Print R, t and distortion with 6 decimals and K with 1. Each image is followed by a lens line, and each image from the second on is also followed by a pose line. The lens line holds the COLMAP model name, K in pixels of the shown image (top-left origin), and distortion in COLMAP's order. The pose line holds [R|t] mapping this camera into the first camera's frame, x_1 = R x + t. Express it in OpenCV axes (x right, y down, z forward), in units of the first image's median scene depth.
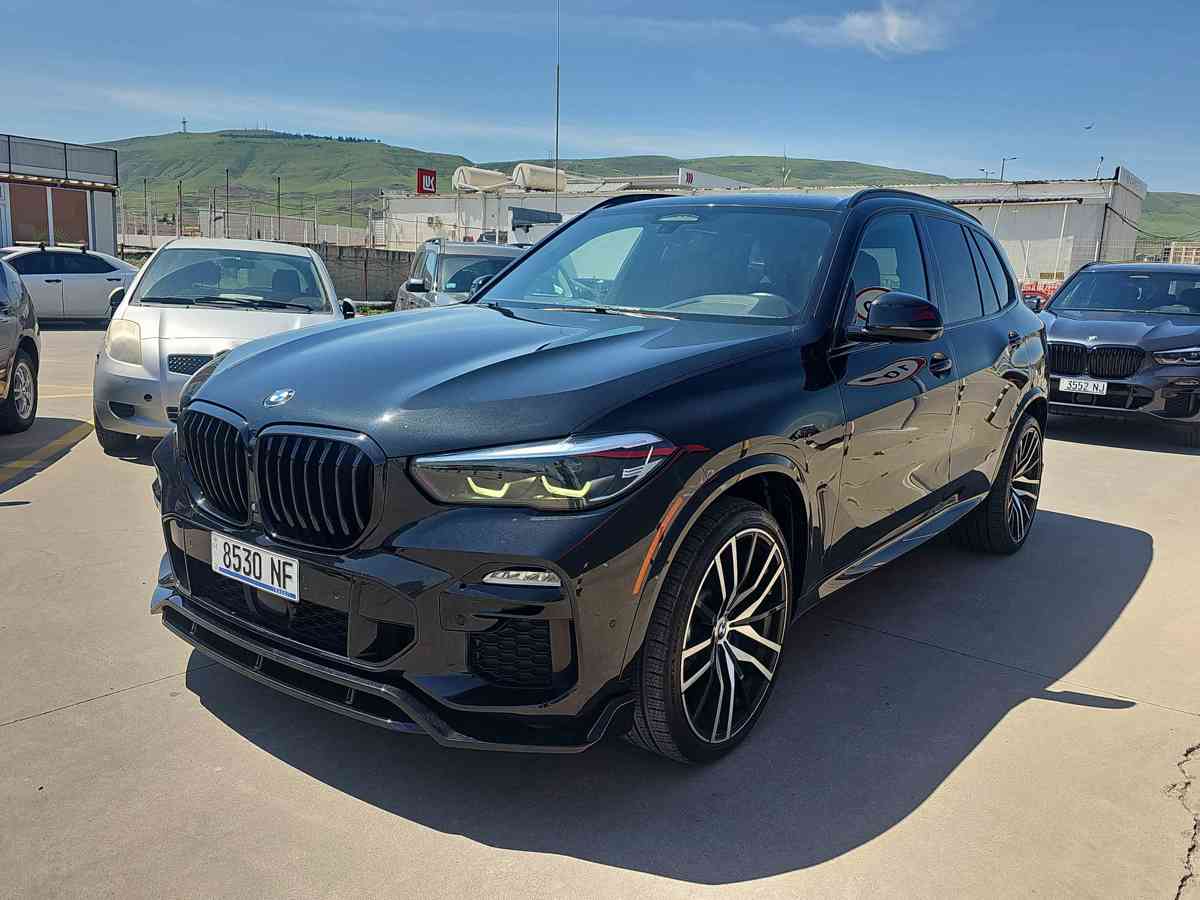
lens RADIAL K [[990.0, 0, 621.4], [0, 990.0, 453.3], [0, 0, 1]] dist [0.103529, -0.096220]
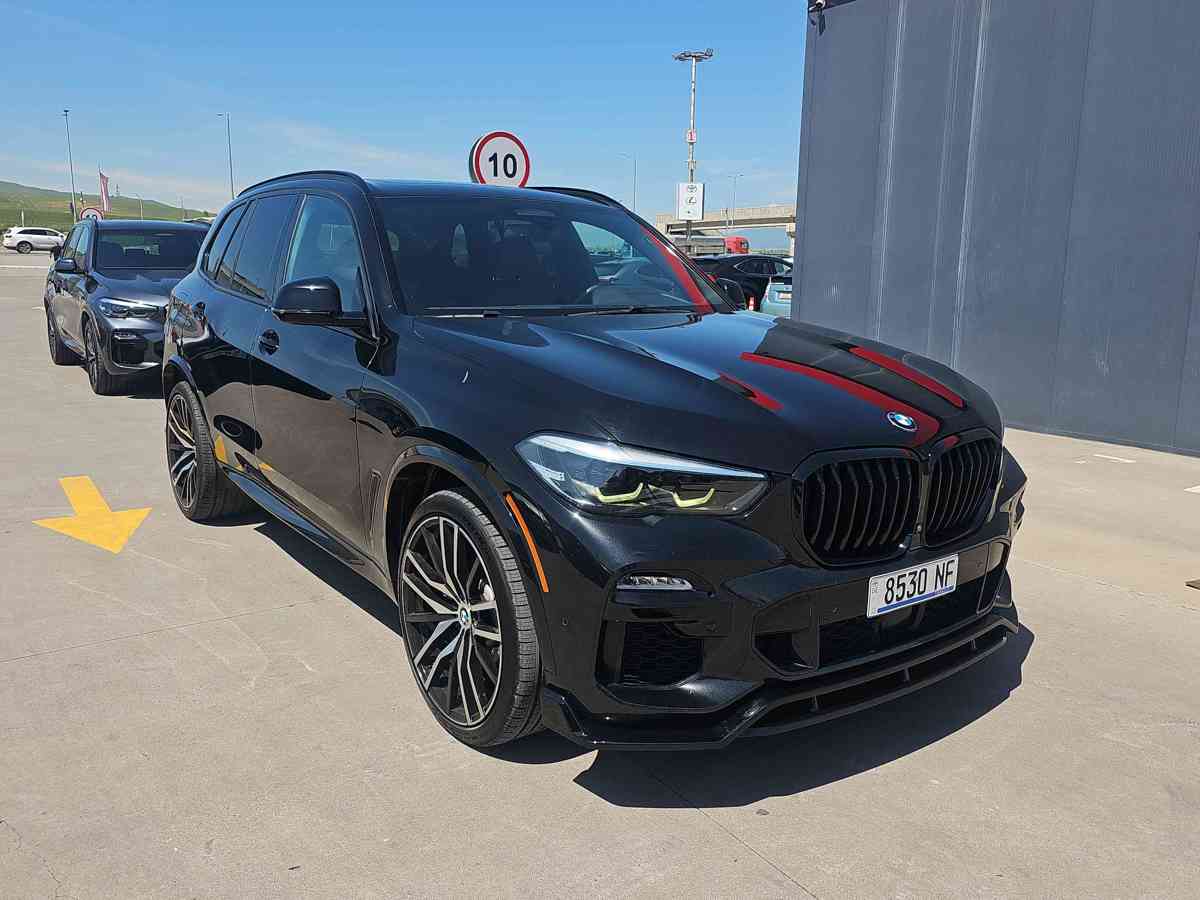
lens RADIAL K [[990.0, 0, 621.4], [0, 990.0, 453.3], [0, 0, 1]] dist [0.103529, -0.096220]
pose [[0.256919, -0.226965, 0.939404, -1.324941], [0.167285, 0.967803, 0.188076, -0.253646], [-0.951845, 0.108828, 0.286615, 0.934020]]
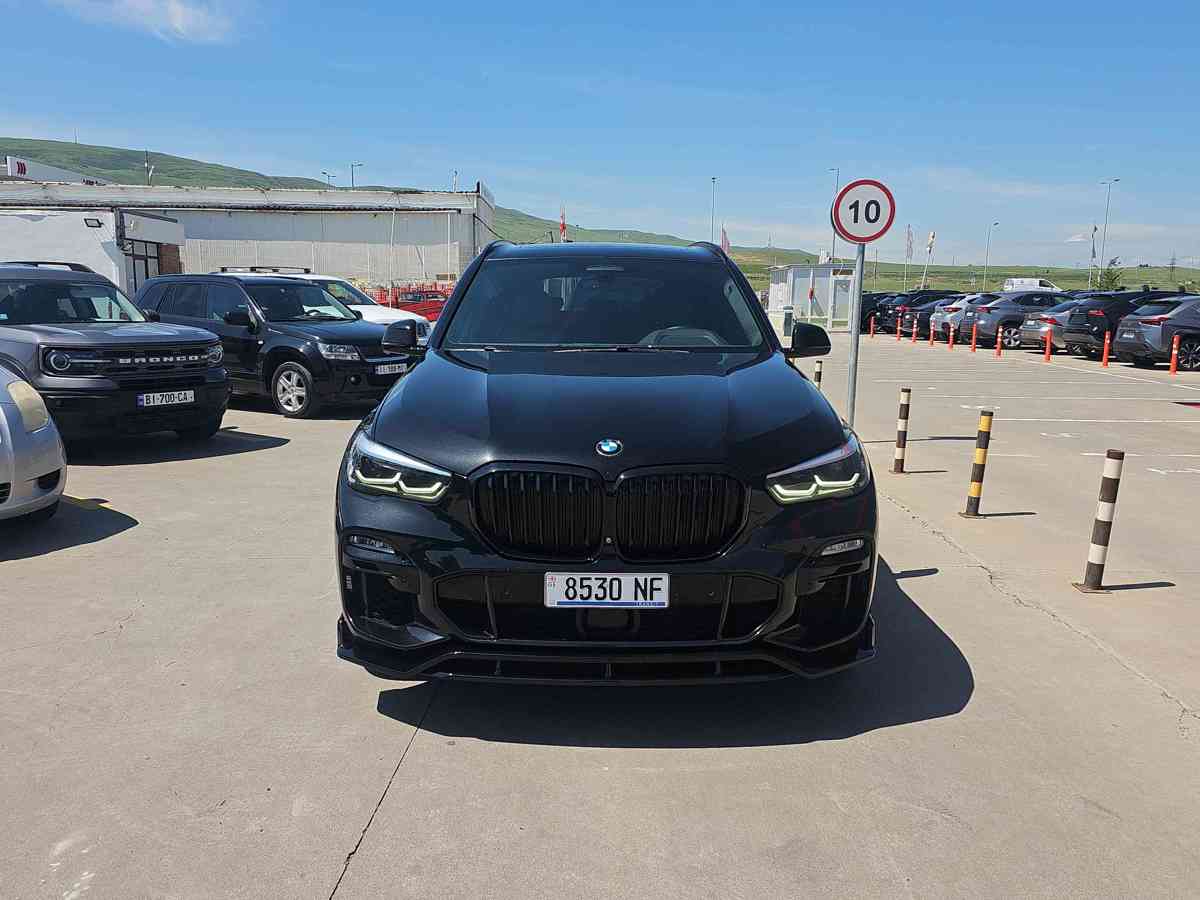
lens RADIAL K [[990.0, 0, 621.4], [0, 990.0, 453.3], [0, 0, 1]] dist [0.103529, -0.096220]
pose [[0.781144, -0.139176, 0.608641, -1.002059], [0.135372, 0.989403, 0.052503, -0.104008], [-0.609498, 0.041381, 0.791707, 0.046967]]
